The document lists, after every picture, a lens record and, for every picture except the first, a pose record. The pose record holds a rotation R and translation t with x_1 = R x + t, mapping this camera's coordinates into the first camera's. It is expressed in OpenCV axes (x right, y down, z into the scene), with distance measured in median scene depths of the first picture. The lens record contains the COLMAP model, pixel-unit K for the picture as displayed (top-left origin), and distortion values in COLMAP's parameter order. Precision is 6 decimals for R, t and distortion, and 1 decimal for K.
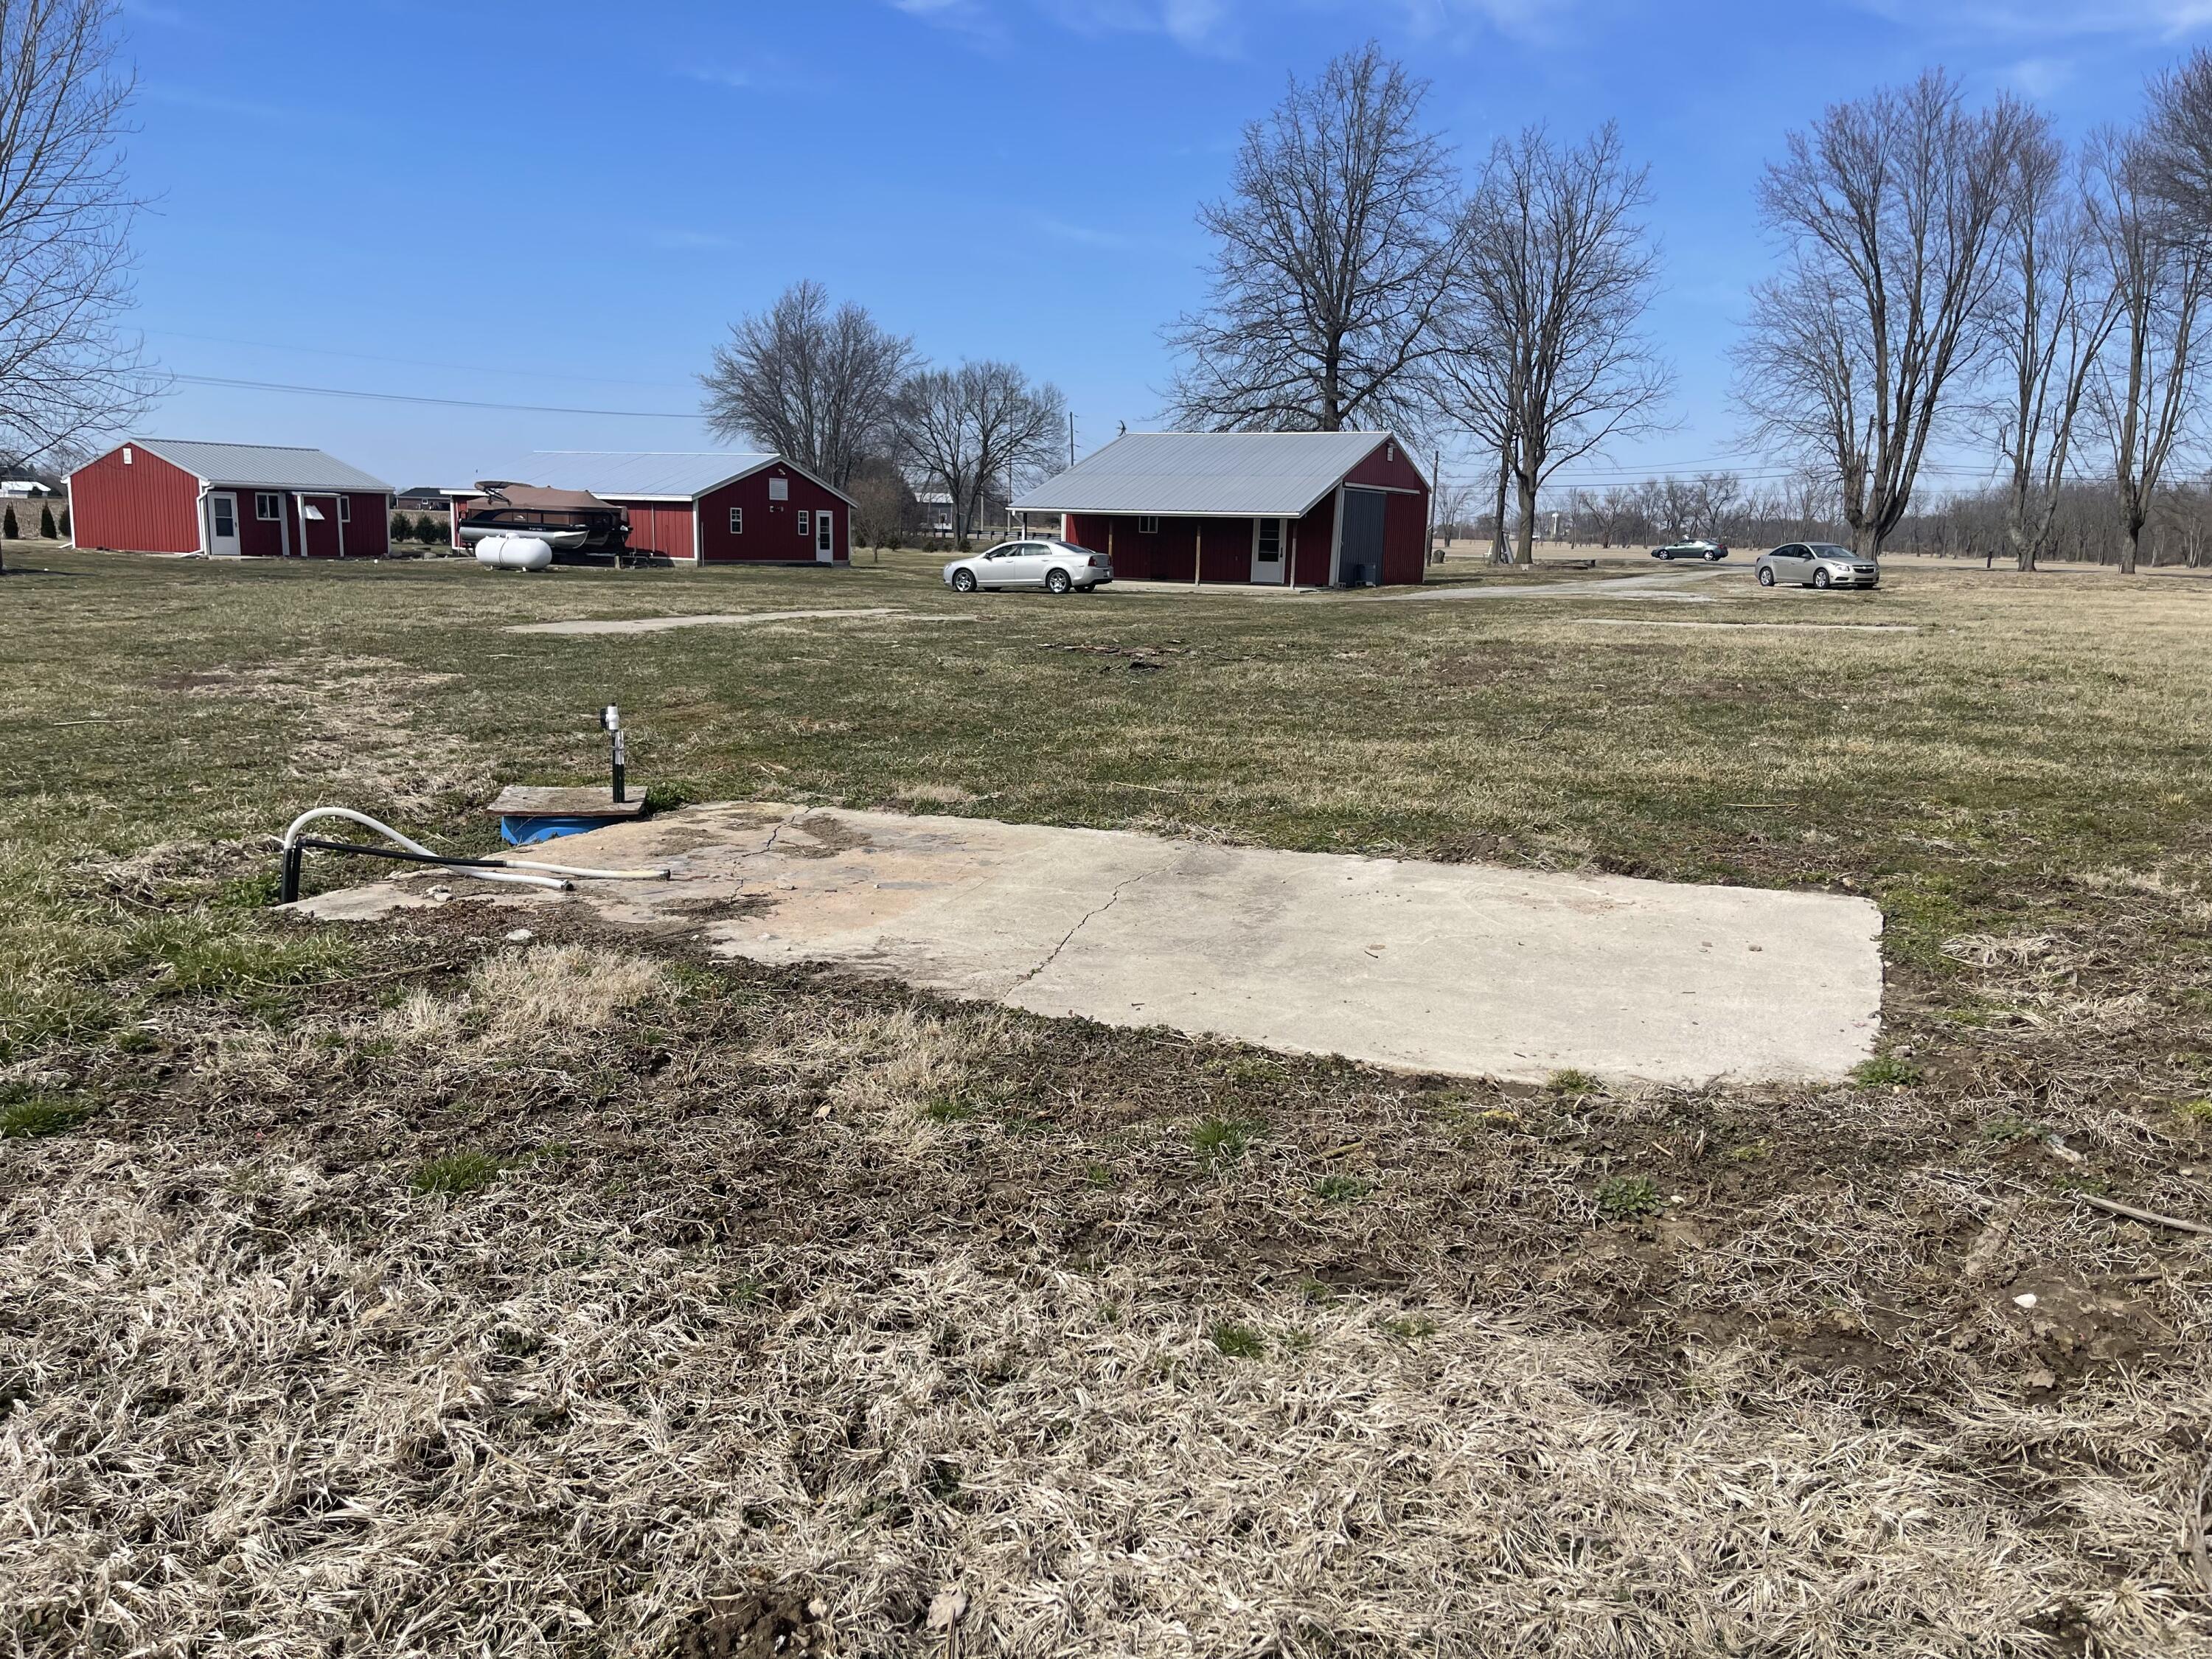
lens RADIAL K [[1672.6, 0, 1108.0], [0, 1672.6, 843.6], [0, 0, 1]] dist [0.031303, -0.017665]
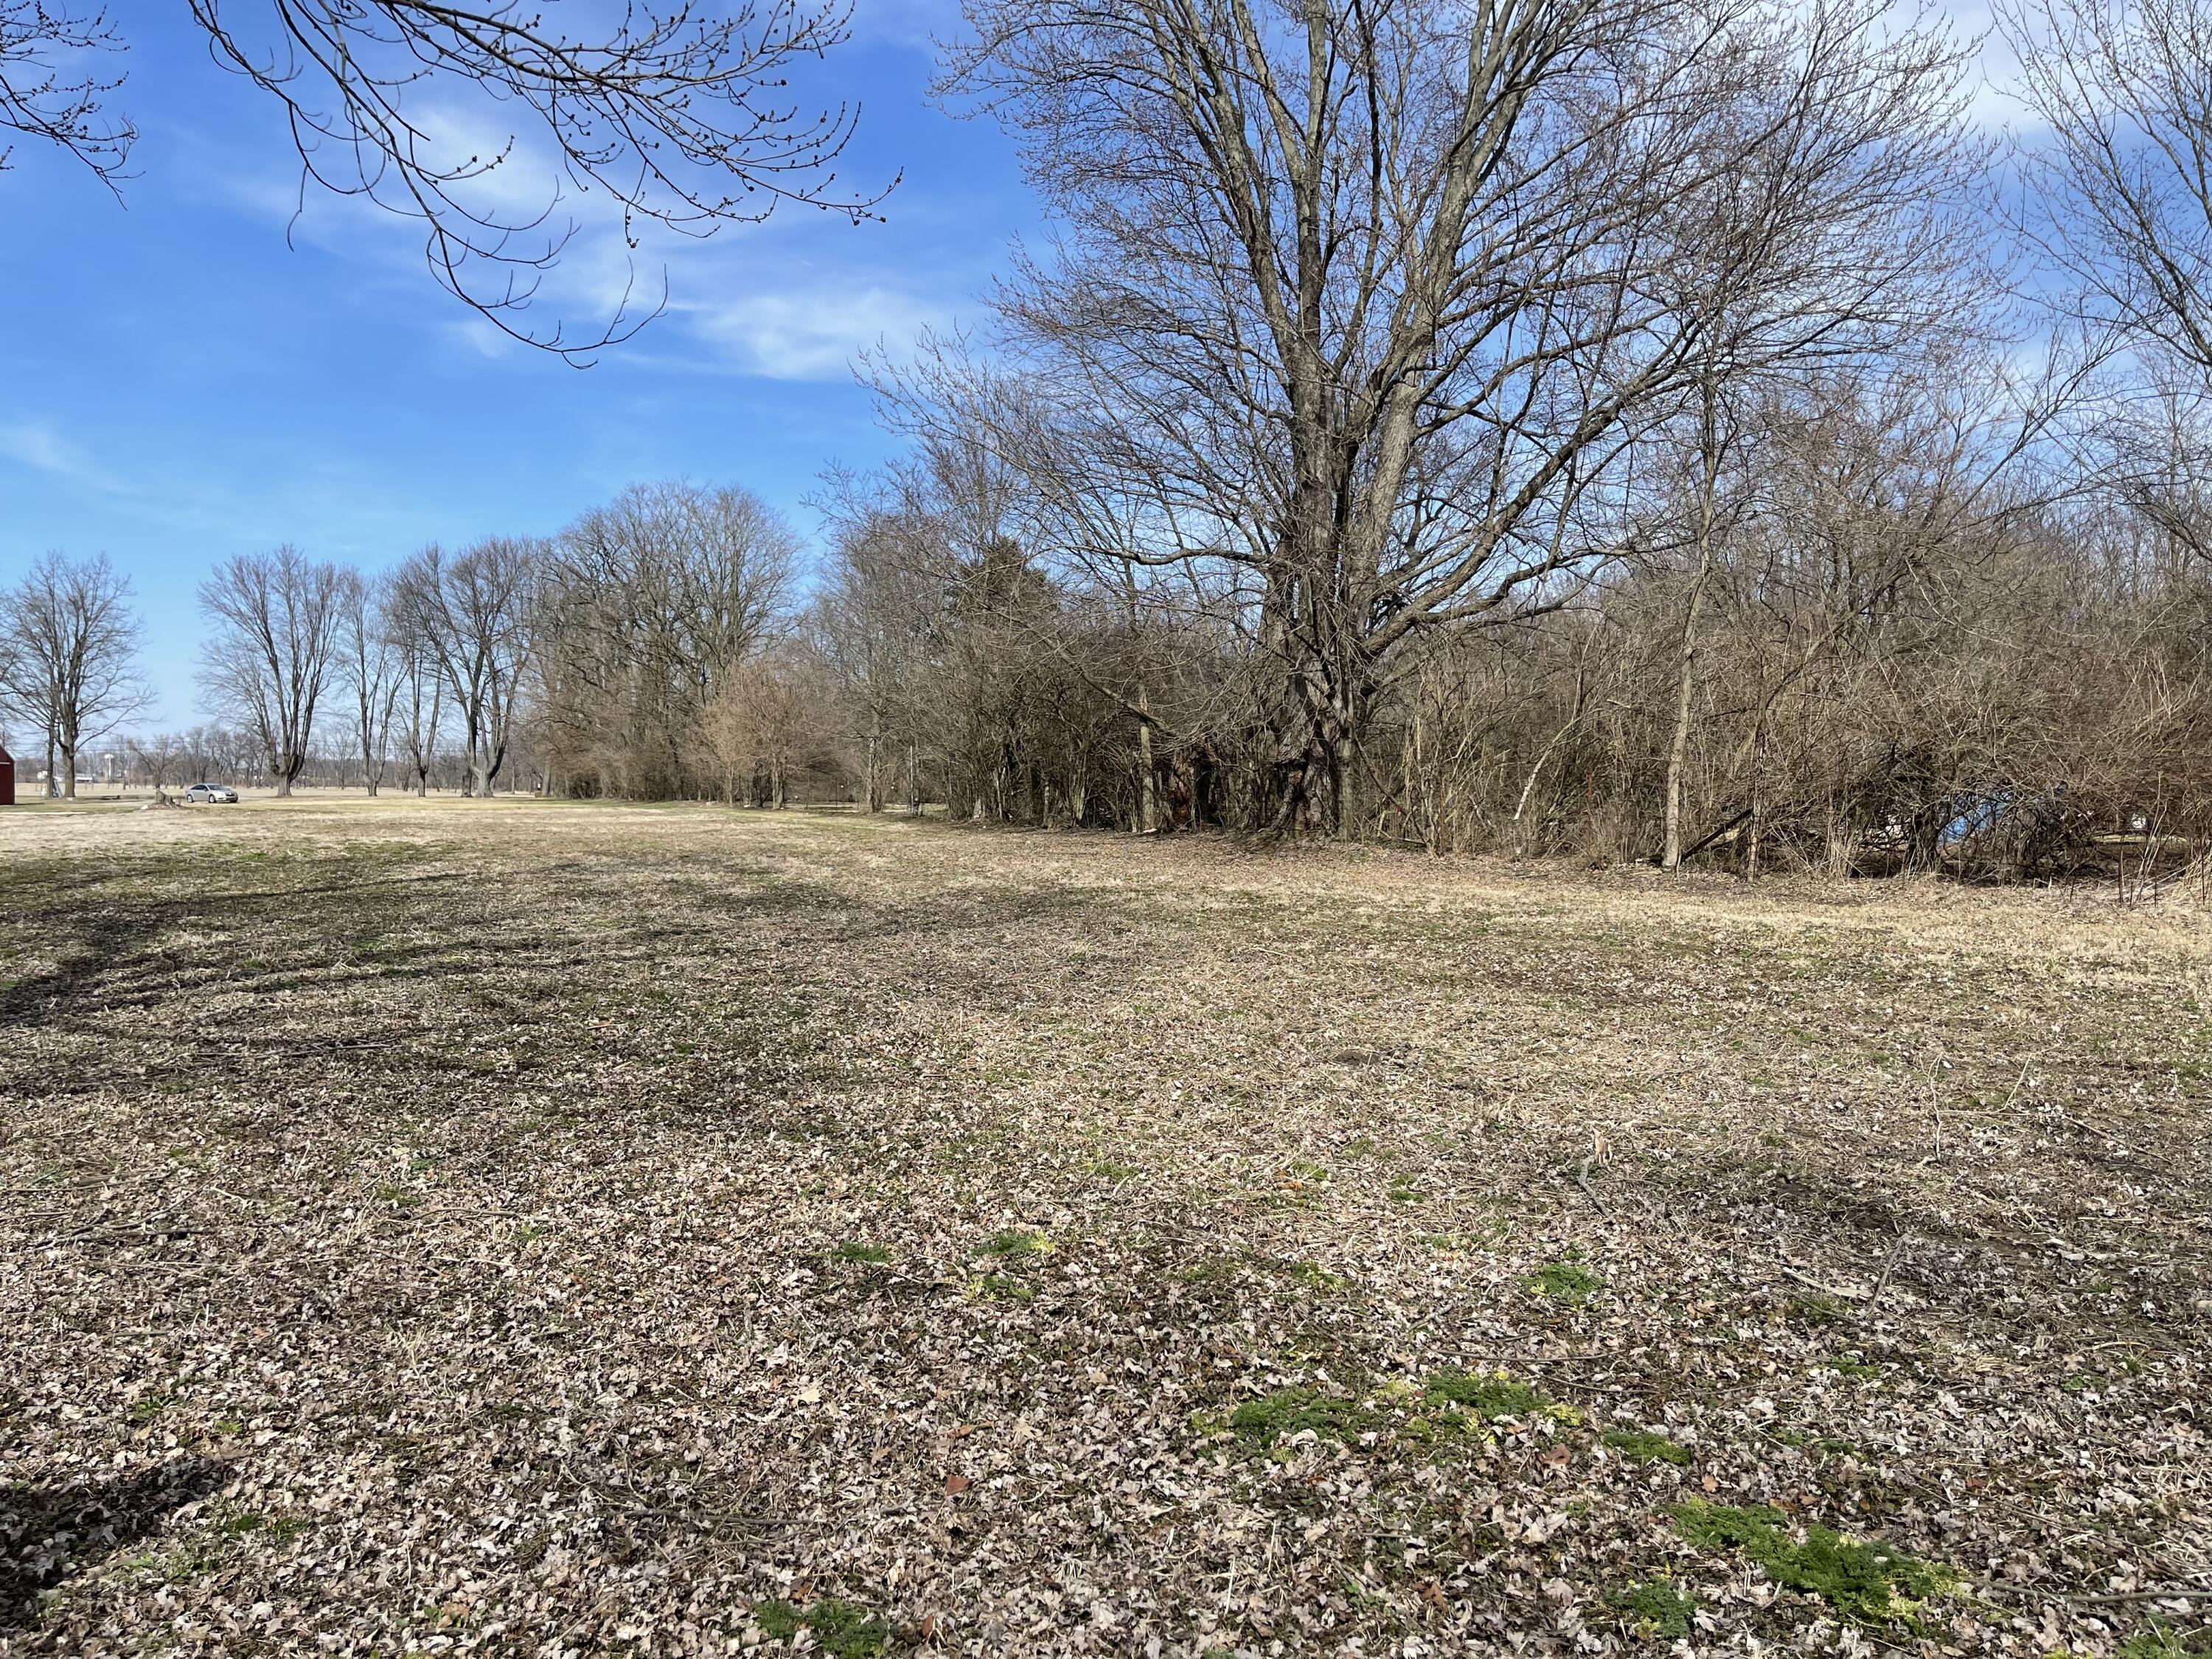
lens RADIAL K [[1672.6, 0, 1105.0], [0, 1672.6, 823.6], [0, 0, 1]] dist [0.031303, -0.017665]
pose [[0.703951, -0.033790, 0.709445, -0.231299], [0.139401, 0.986013, -0.091359, 0.164093], [-0.696434, 0.163210, 0.698814, -0.934595]]
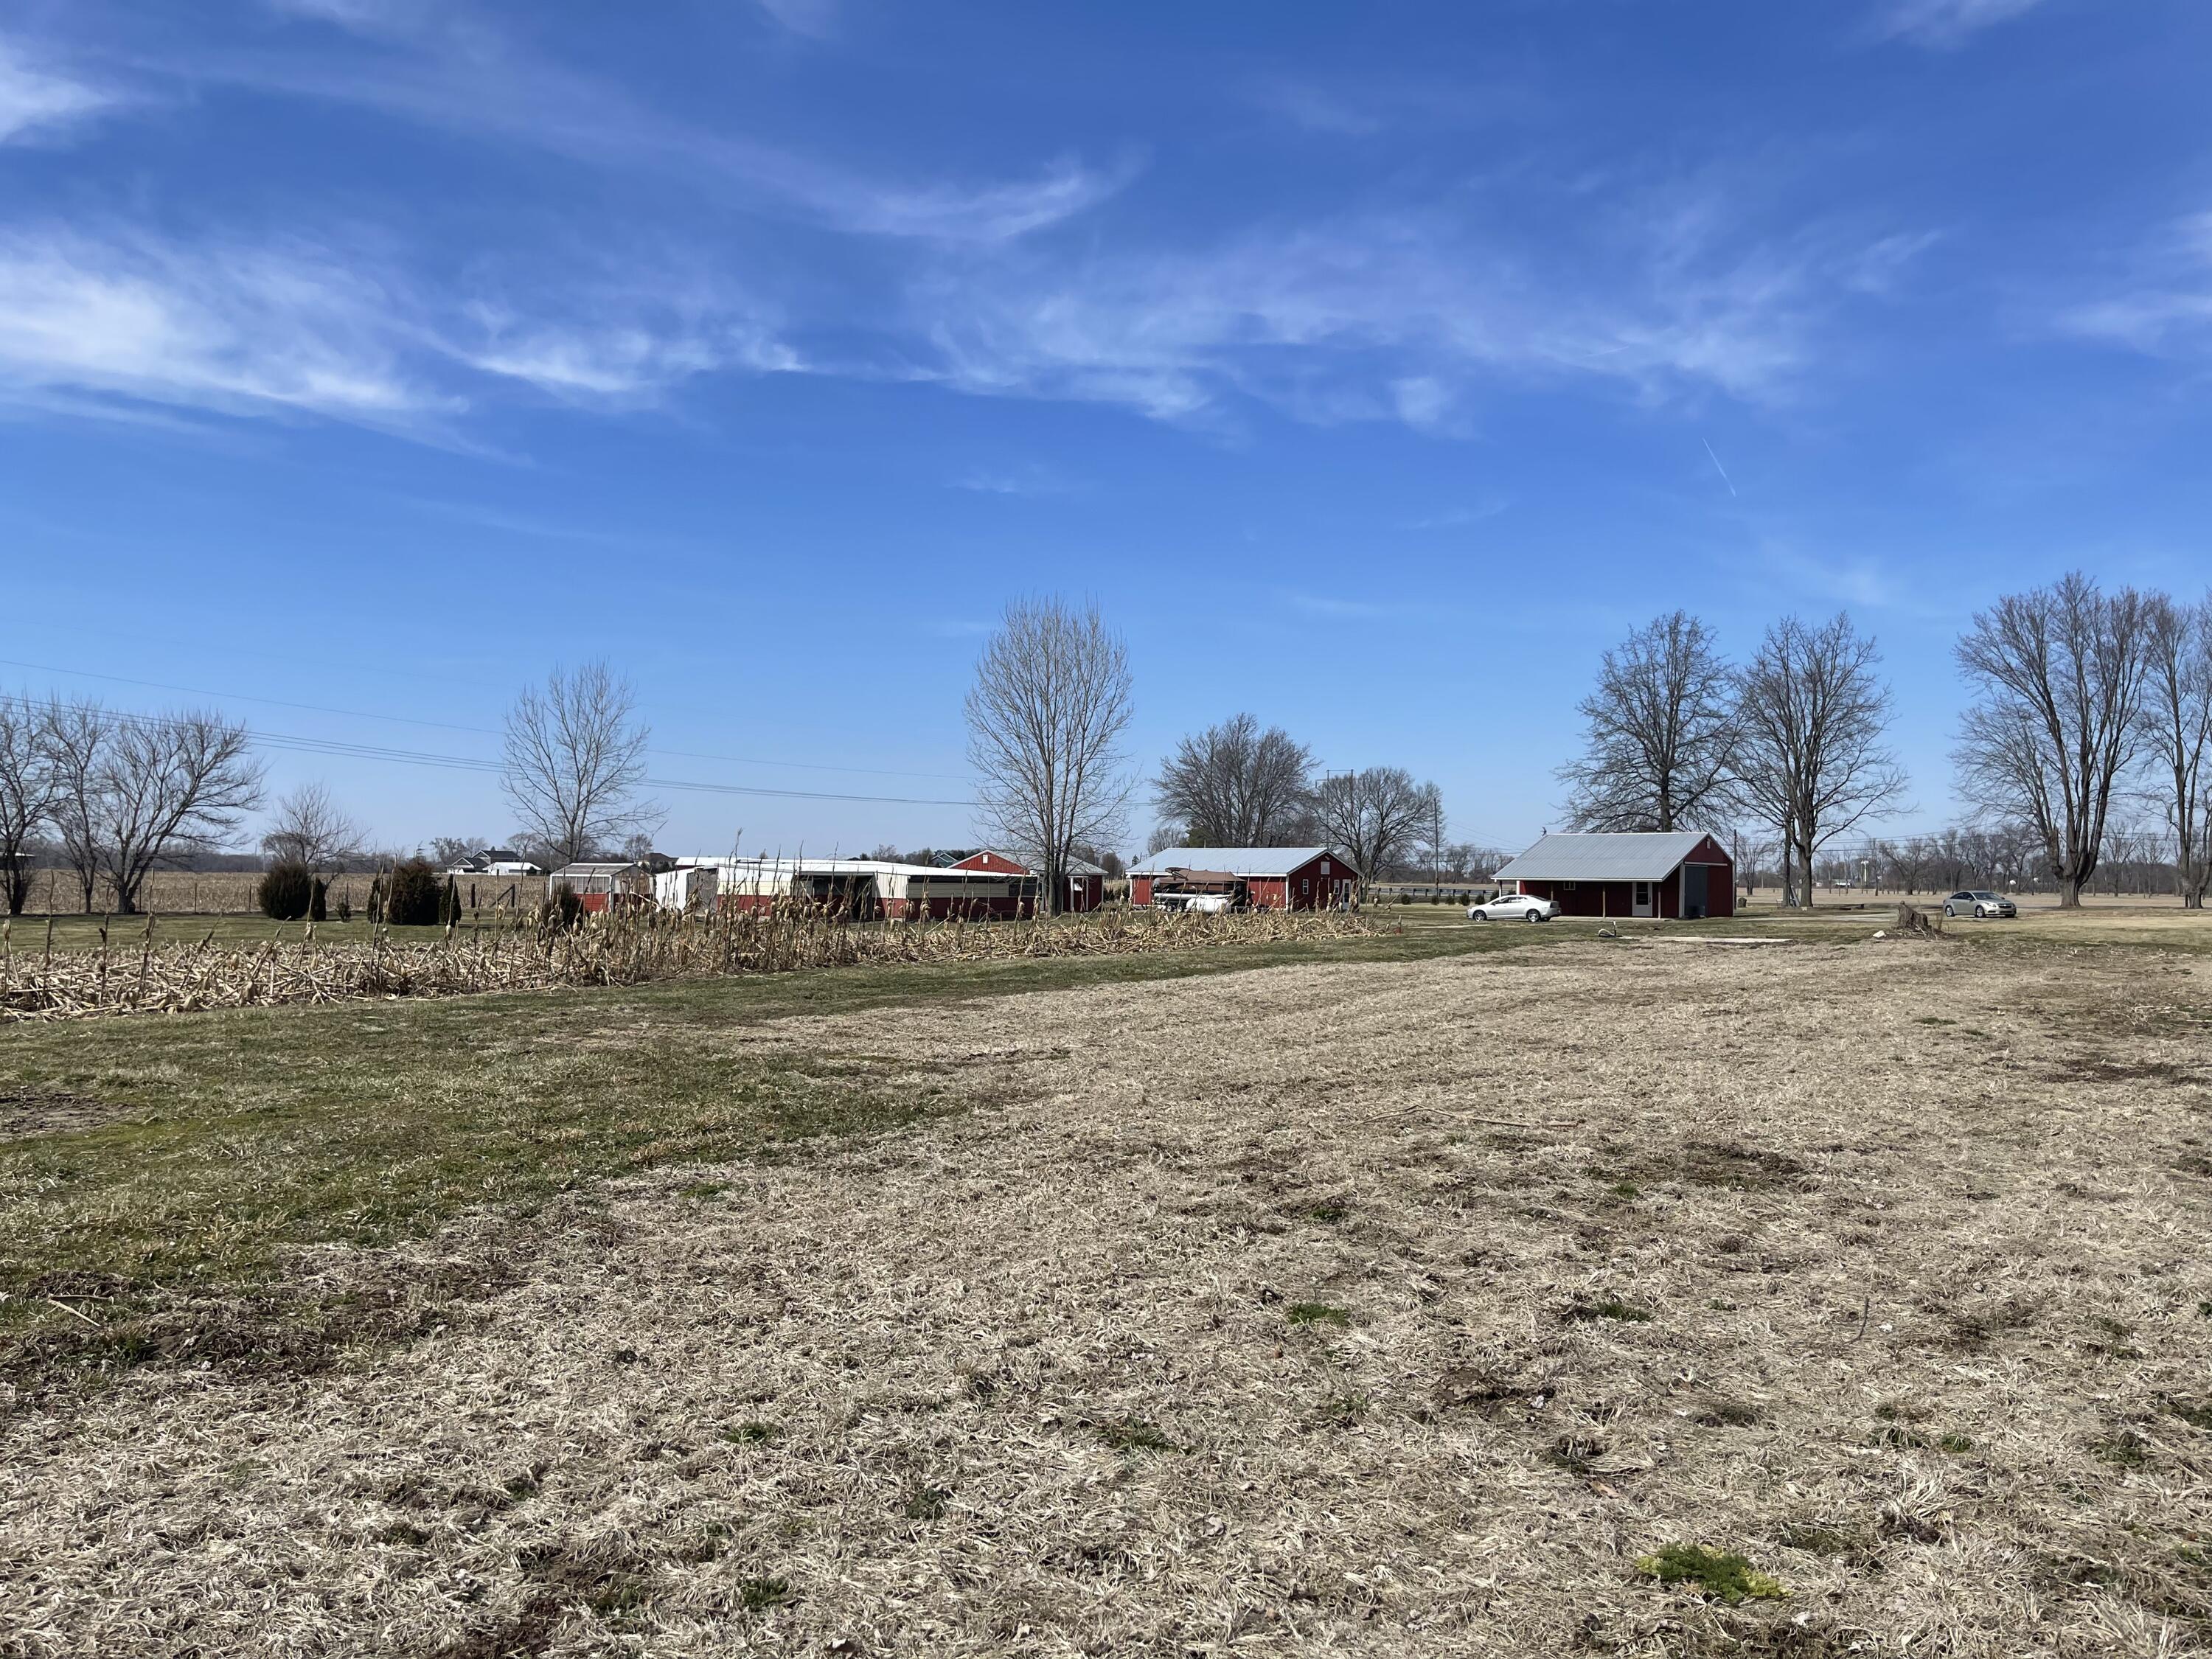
lens RADIAL K [[1672.6, 0, 1089.4], [0, 1672.6, 824.1], [0, 0, 1]] dist [0.031303, -0.017665]
pose [[0.984070, -0.022871, -0.176301, -0.098359], [-0.016455, 0.975716, -0.218422, 0.088014], [0.177016, 0.217843, 0.959797, -0.499907]]
